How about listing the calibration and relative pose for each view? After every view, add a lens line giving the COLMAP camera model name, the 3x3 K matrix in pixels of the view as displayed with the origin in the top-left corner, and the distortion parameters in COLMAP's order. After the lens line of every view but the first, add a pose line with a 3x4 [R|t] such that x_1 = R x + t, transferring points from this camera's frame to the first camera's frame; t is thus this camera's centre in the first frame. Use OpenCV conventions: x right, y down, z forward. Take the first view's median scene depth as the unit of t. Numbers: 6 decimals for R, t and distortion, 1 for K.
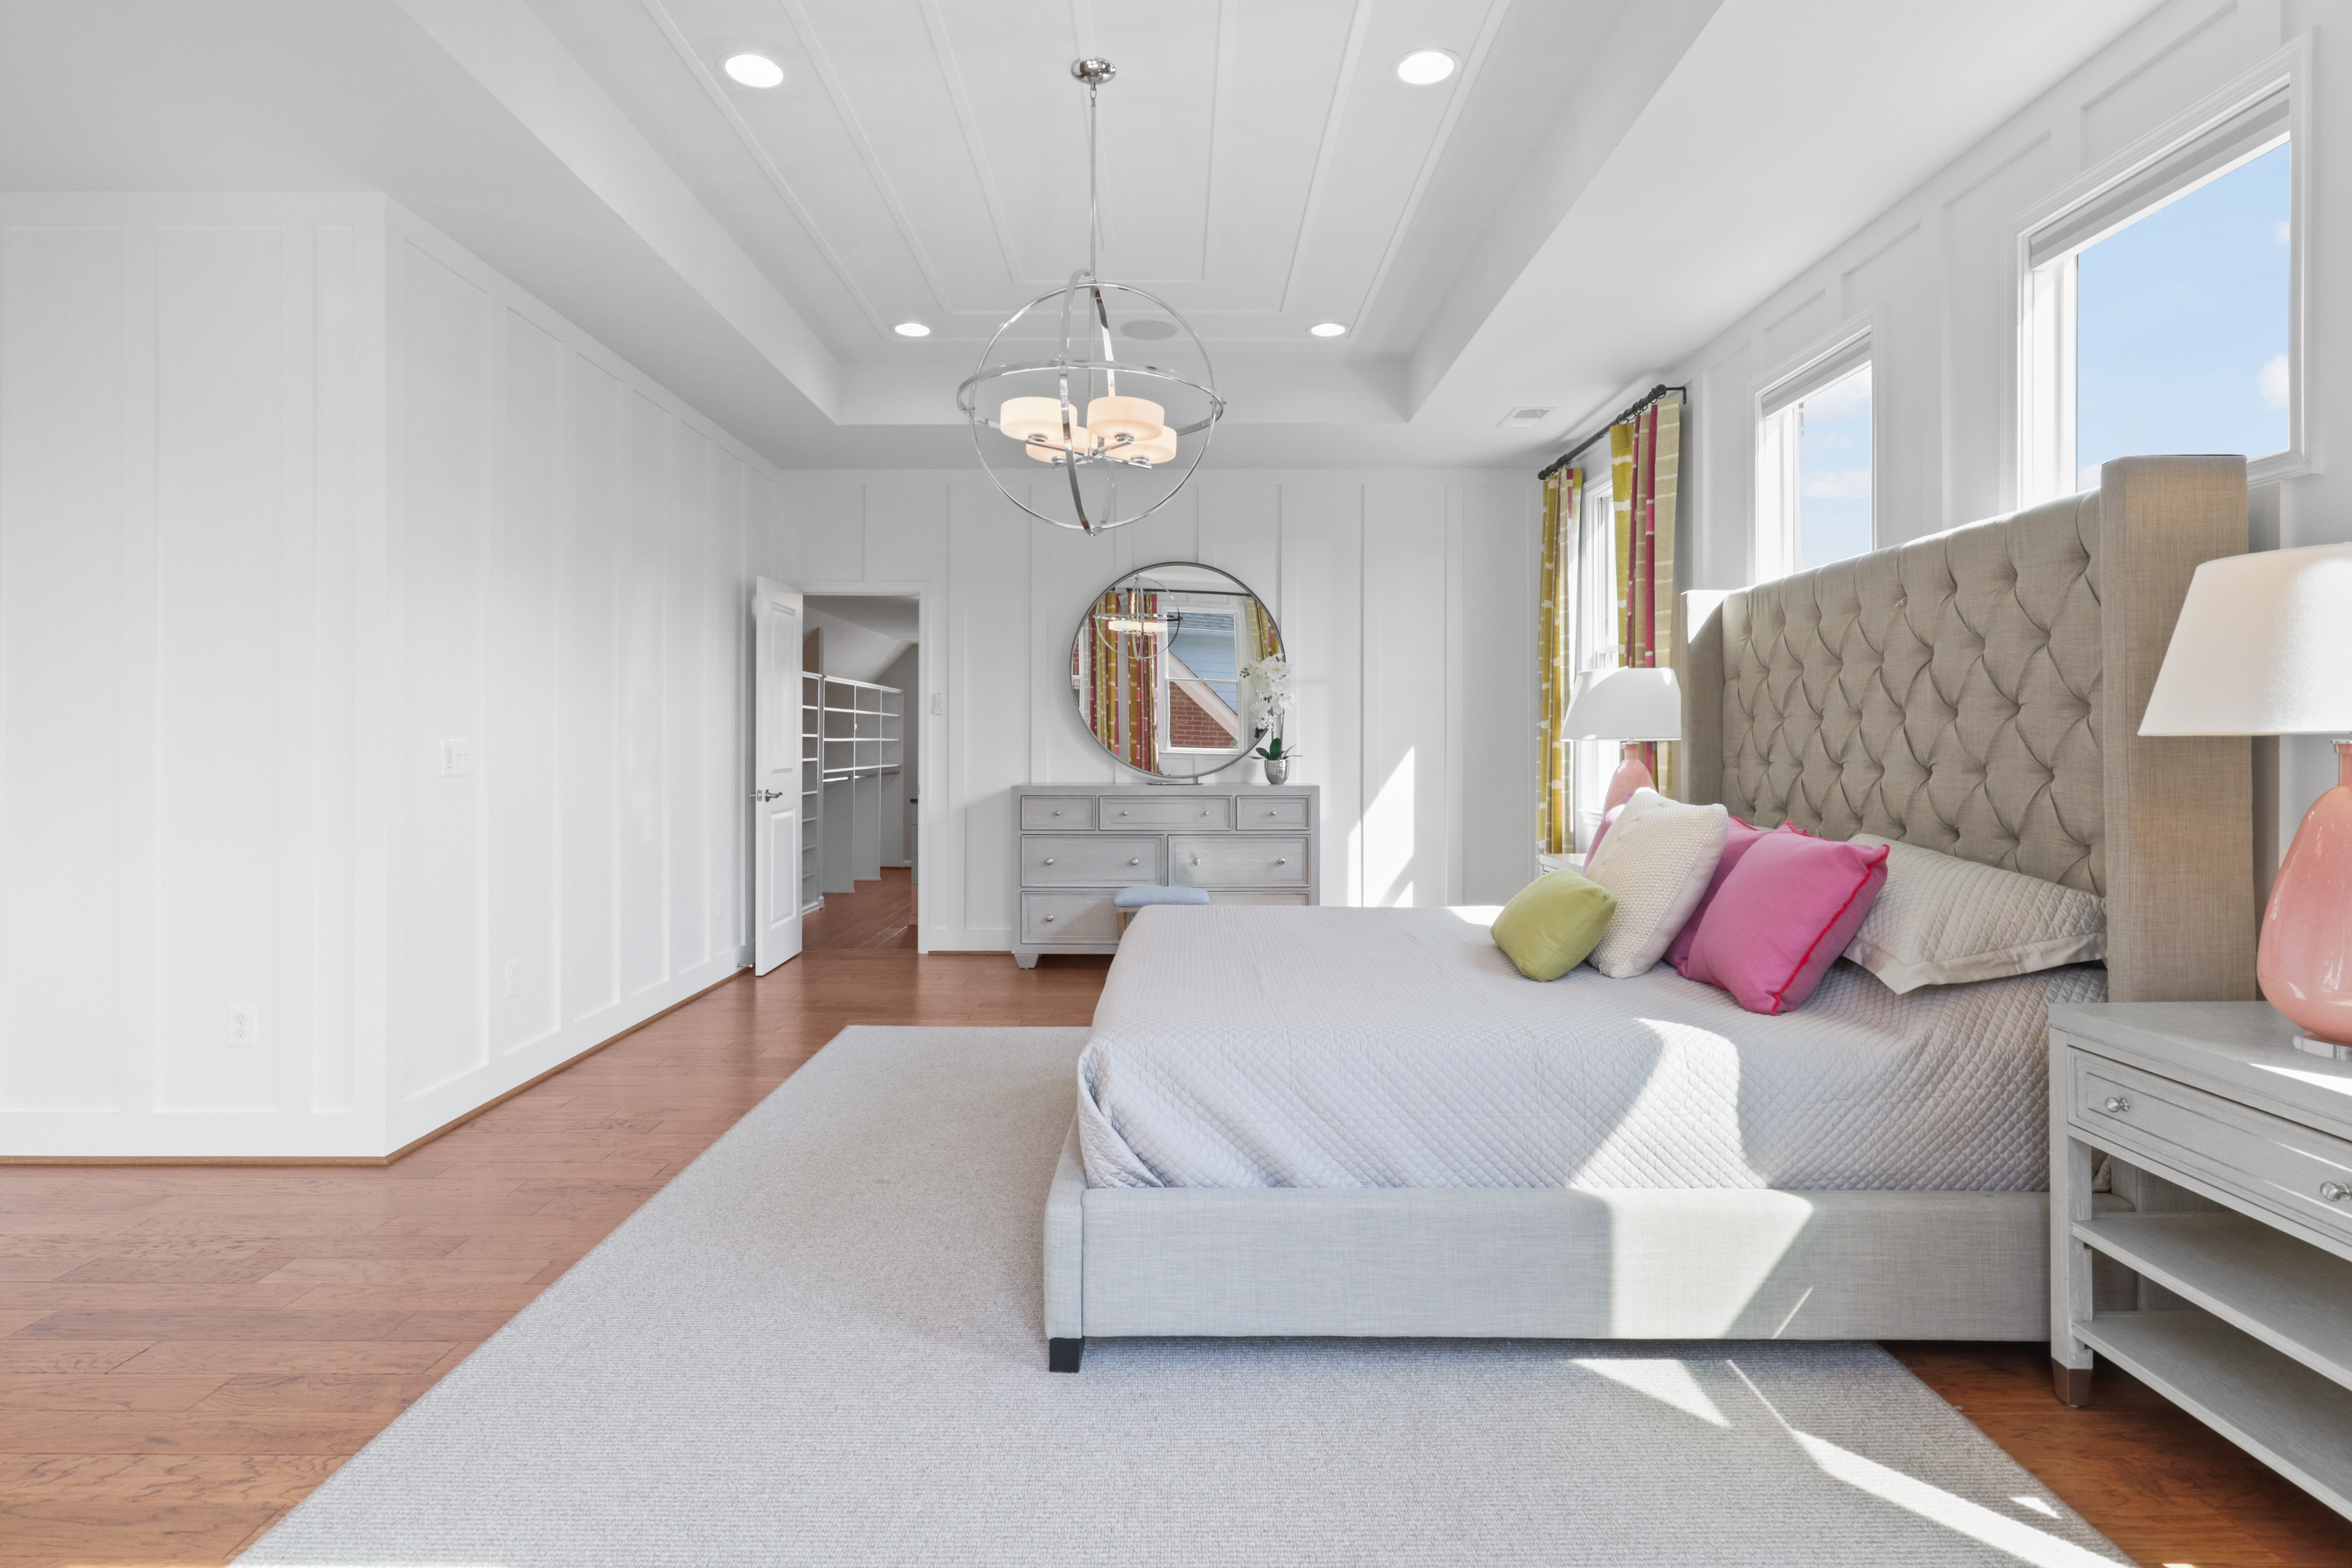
lens RADIAL K [[1214.5, 0, 1178.4], [0, 1214.5, 762.8], [0, 0, 1]] dist [-0.021509, 0.009349]
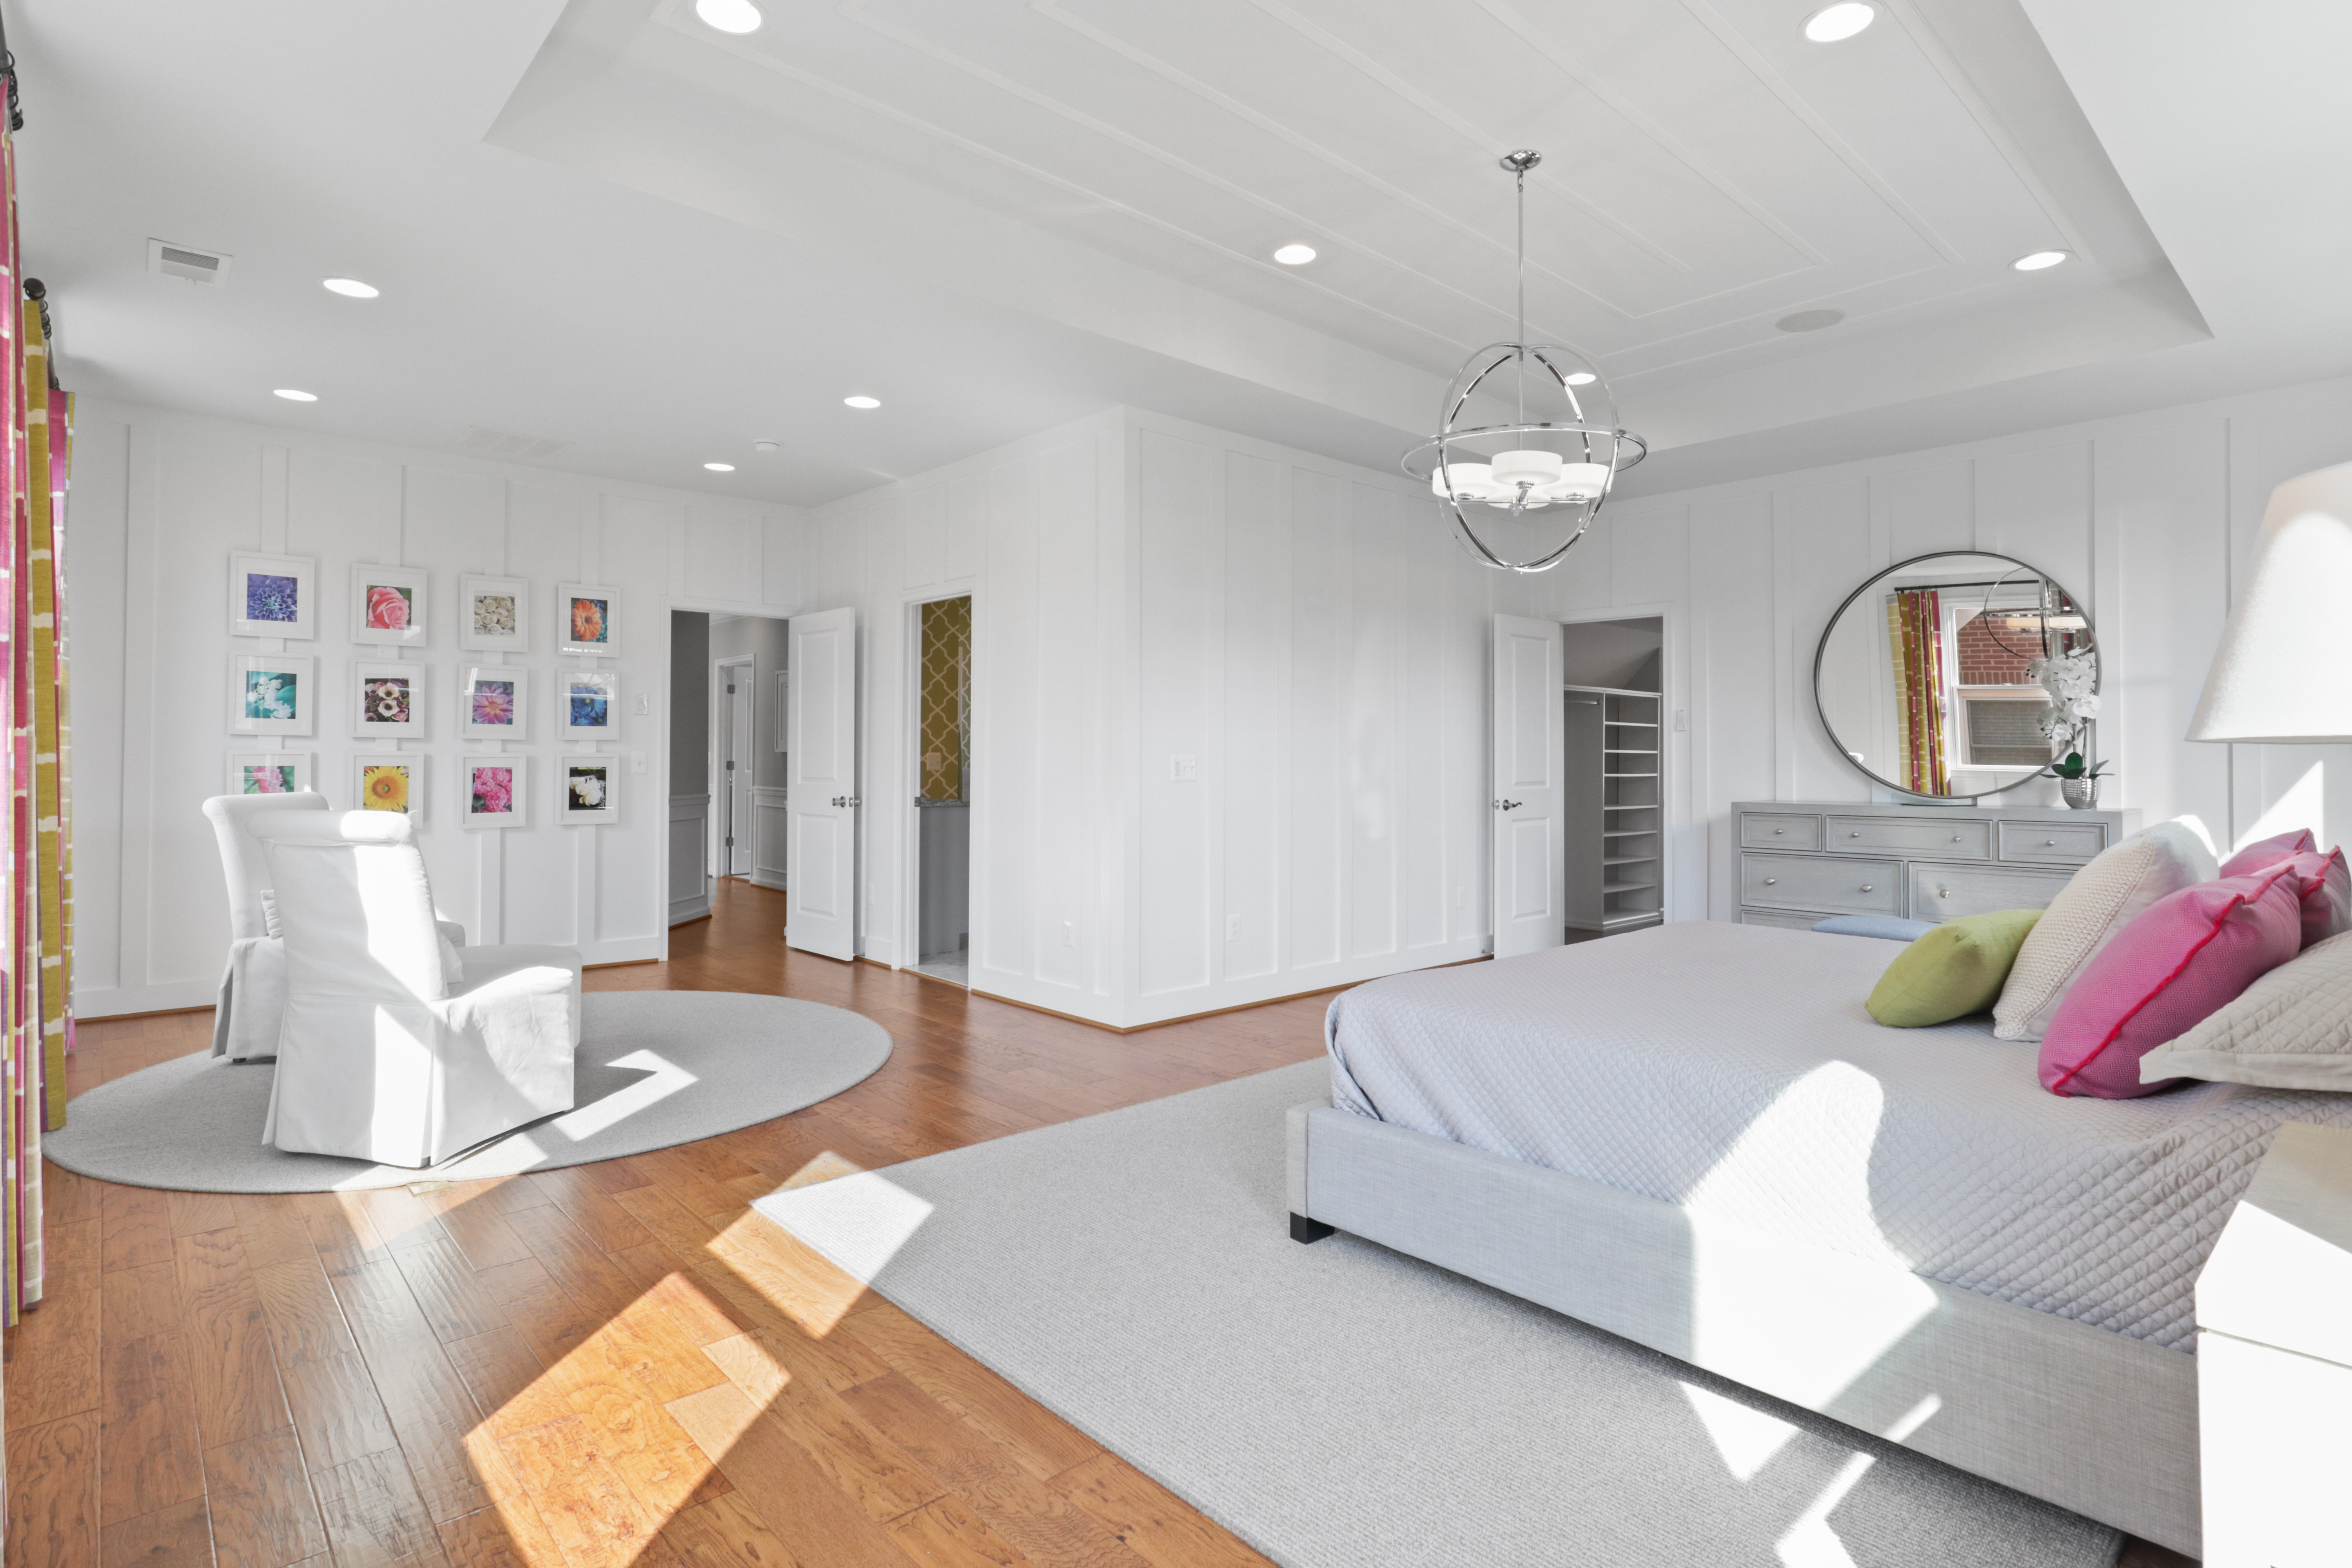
lens RADIAL K [[1214.5, 0, 1185.4], [0, 1214.5, 768.5], [0, 0, 1]] dist [-0.021509, 0.009349]
pose [[0.664972, 0.004742, -0.746853, 0.645155], [-0.011362, 0.999928, -0.003768, 0.000951], [0.746782, 0.010991, 0.664978, 0.028697]]
